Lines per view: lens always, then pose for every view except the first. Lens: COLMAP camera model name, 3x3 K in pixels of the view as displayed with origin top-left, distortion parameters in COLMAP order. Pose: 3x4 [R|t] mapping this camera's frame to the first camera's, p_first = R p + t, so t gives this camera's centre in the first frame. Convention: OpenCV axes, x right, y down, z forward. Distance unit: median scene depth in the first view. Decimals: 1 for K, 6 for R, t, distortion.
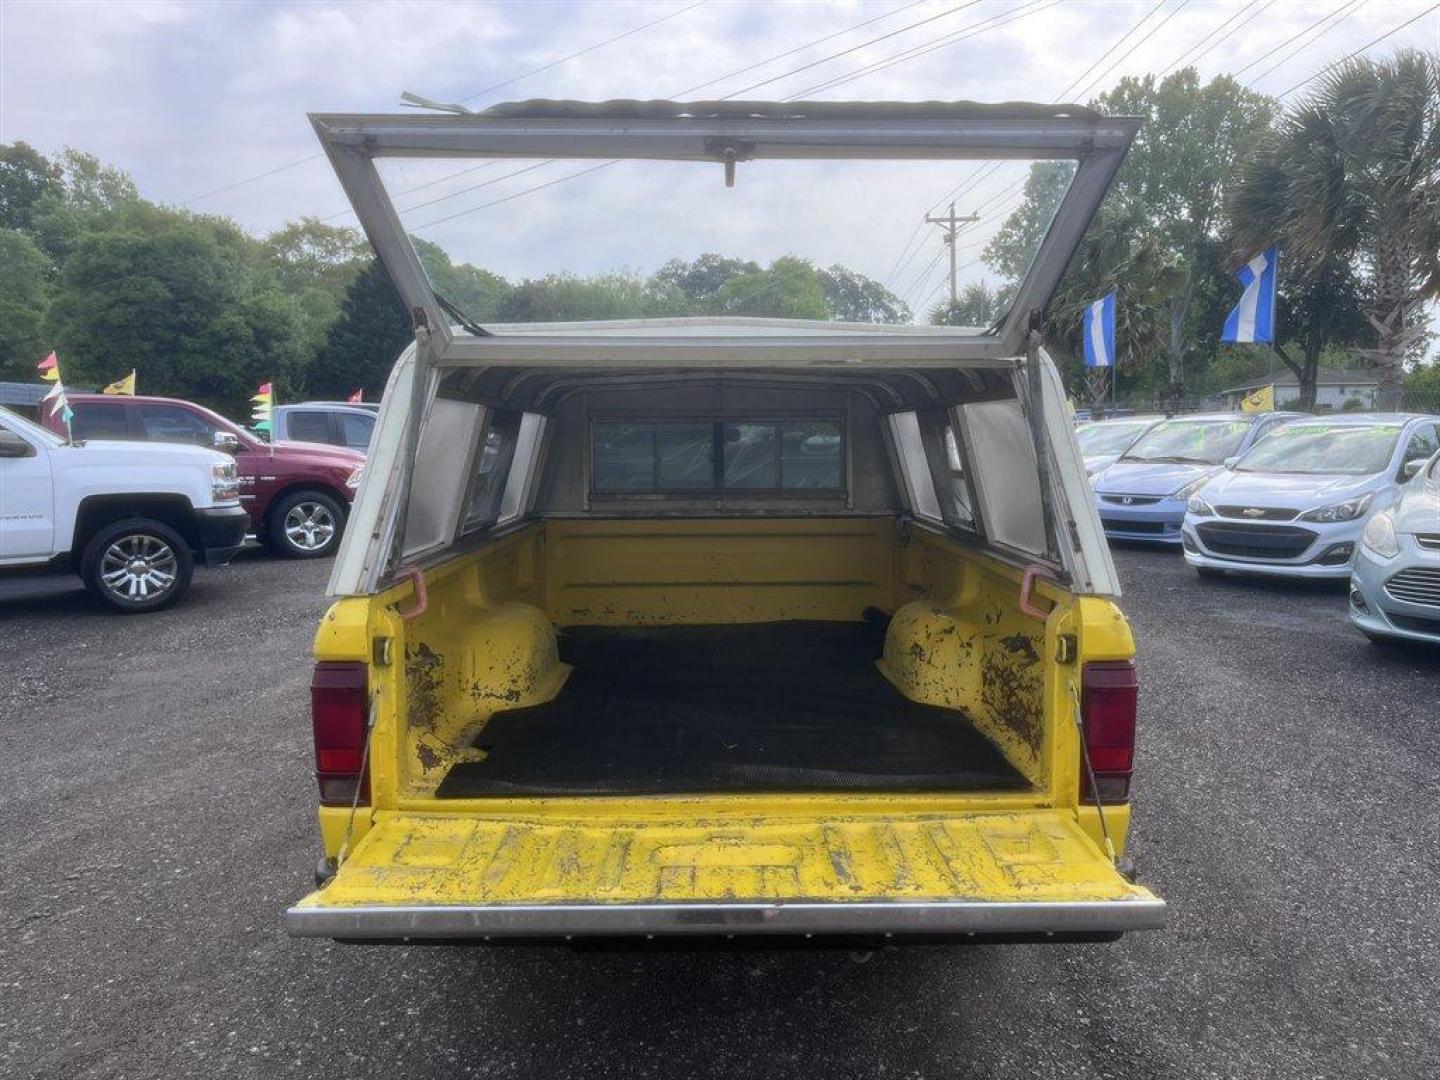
lens RADIAL K [[1093.6, 0, 721.3], [0, 1093.6, 565.4], [0, 0, 1]] dist [0.106228, -0.159732]
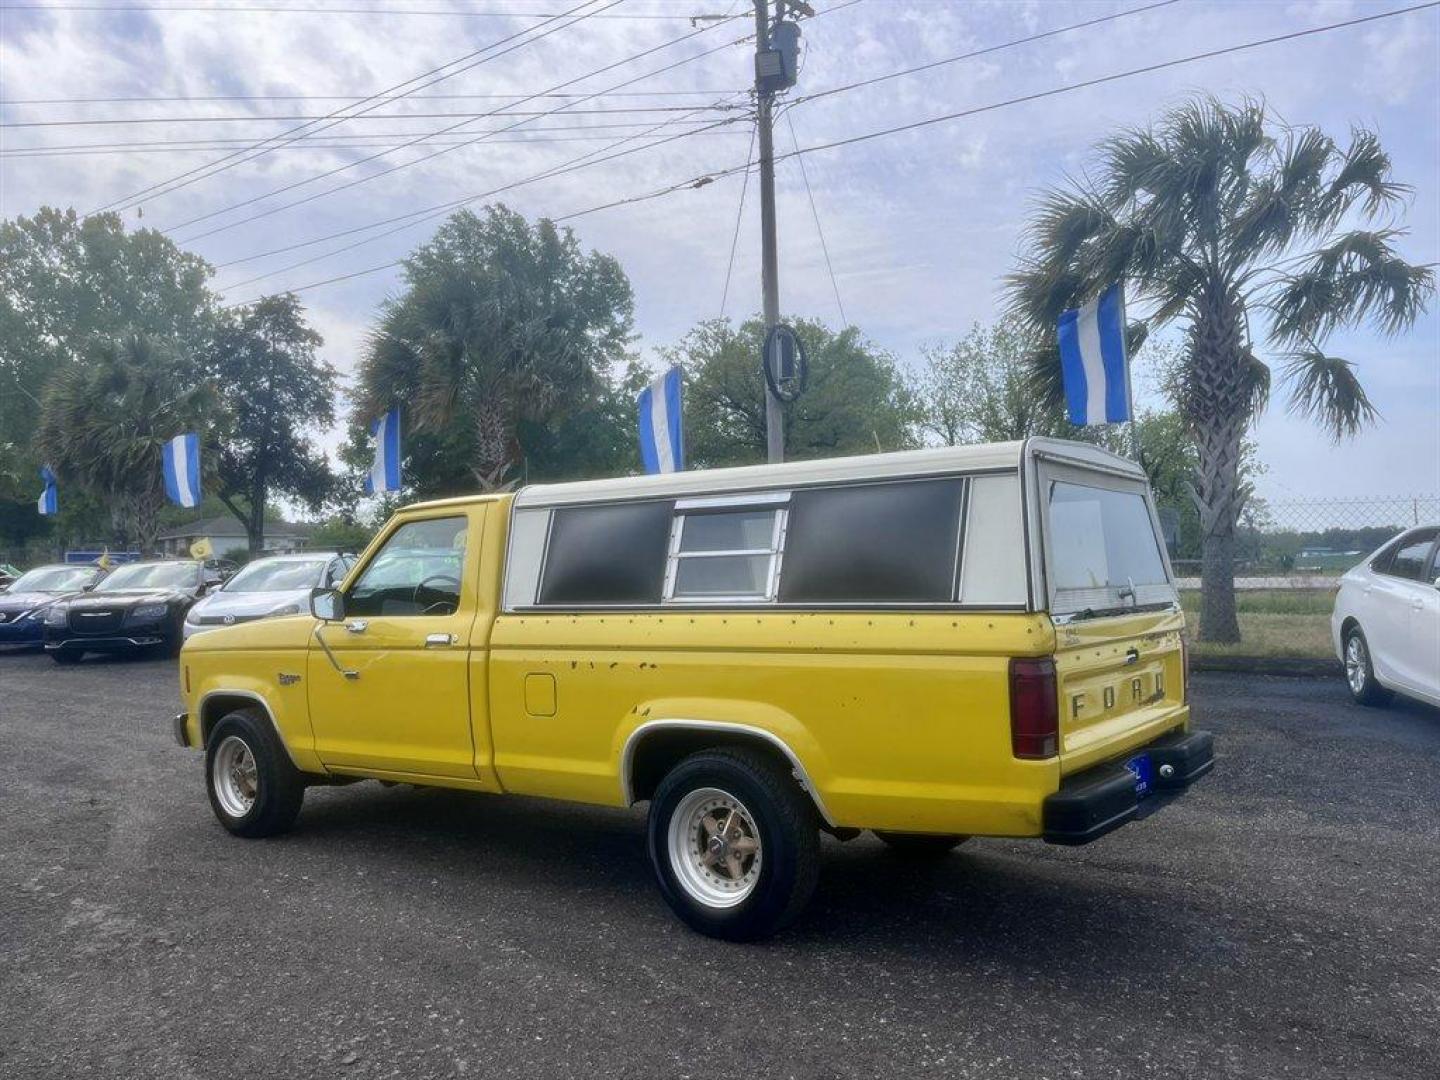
lens RADIAL K [[1133.0, 0, 721.1], [0, 1133.0, 552.0], [0, 0, 1]] dist [0.087808, -0.127424]
pose [[0.600307, 0.006834, 0.799741, -0.415923], [0.111040, 0.989566, -0.091806, 0.009849], [-0.792024, 0.143915, 0.593285, 0.095107]]
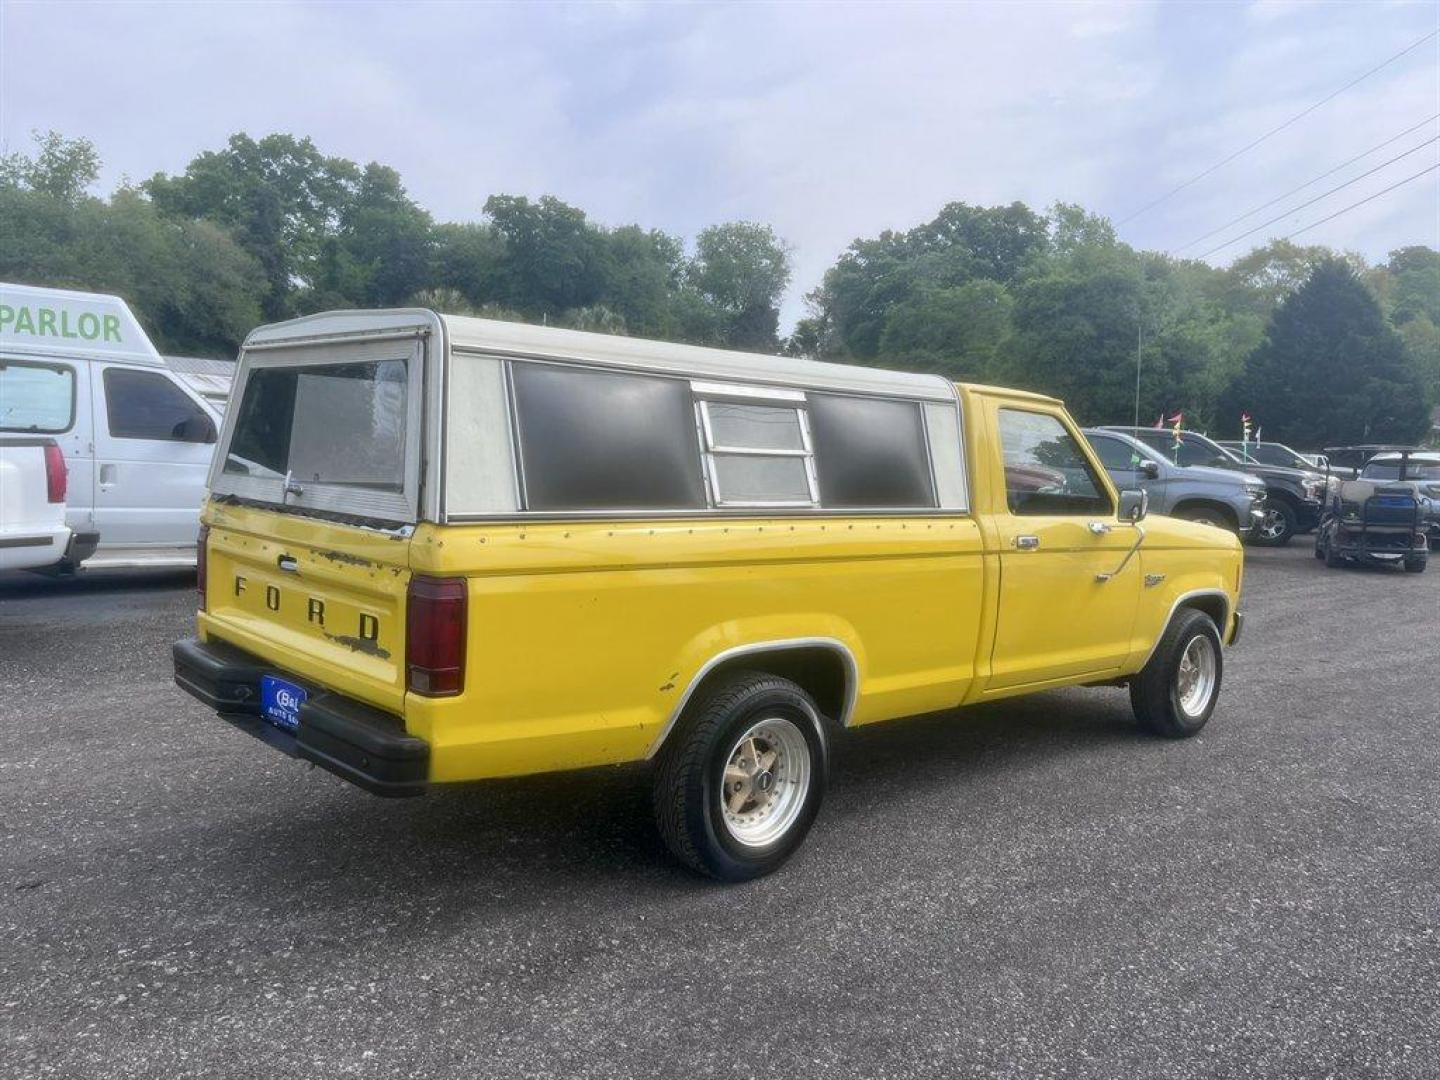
lens RADIAL K [[1109.5, 0, 699.2], [0, 1109.5, 568.9], [0, 0, 1]] dist [0.090954, -0.116199]
pose [[0.663720, 0.106339, -0.740383, 0.336117], [-0.127675, 0.991422, 0.027940, 0.001529], [0.737004, 0.075984, 0.671604, 0.090895]]
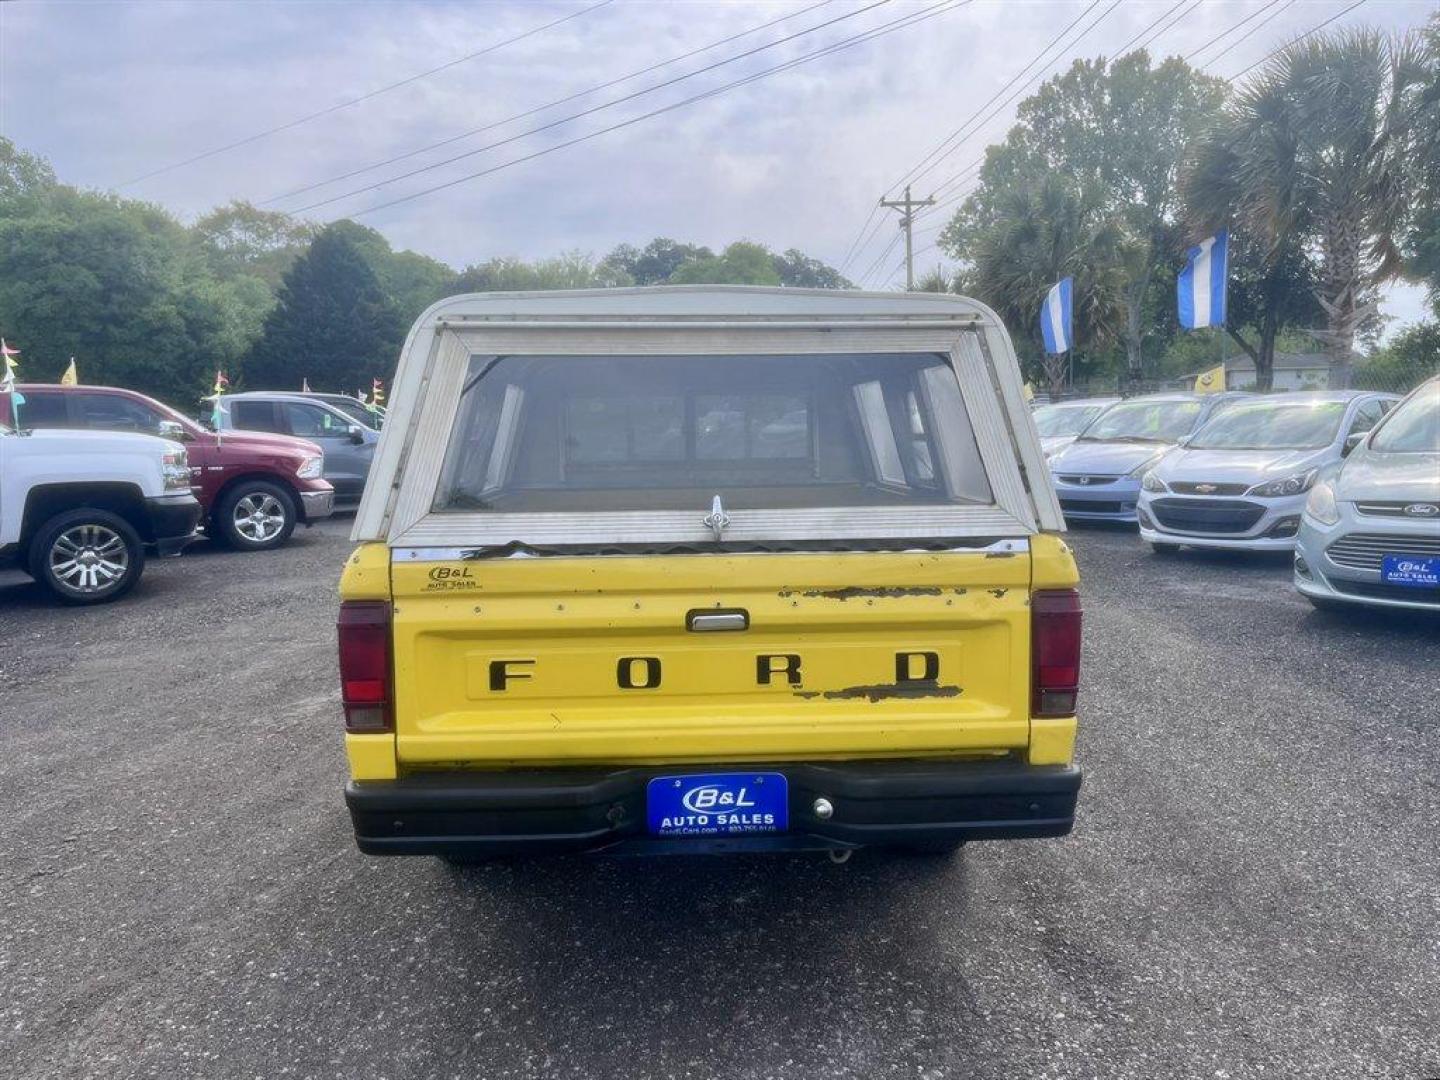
lens RADIAL K [[1133.0, 0, 721.1], [0, 1133.0, 552.0], [0, 0, 1]] dist [0.087808, -0.127424]
pose [[0.999117, -0.013929, 0.039629, -0.007983], [0.014235, 0.999871, -0.007441, 0.012150], [-0.039521, 0.007999, 0.999187, -0.034188]]
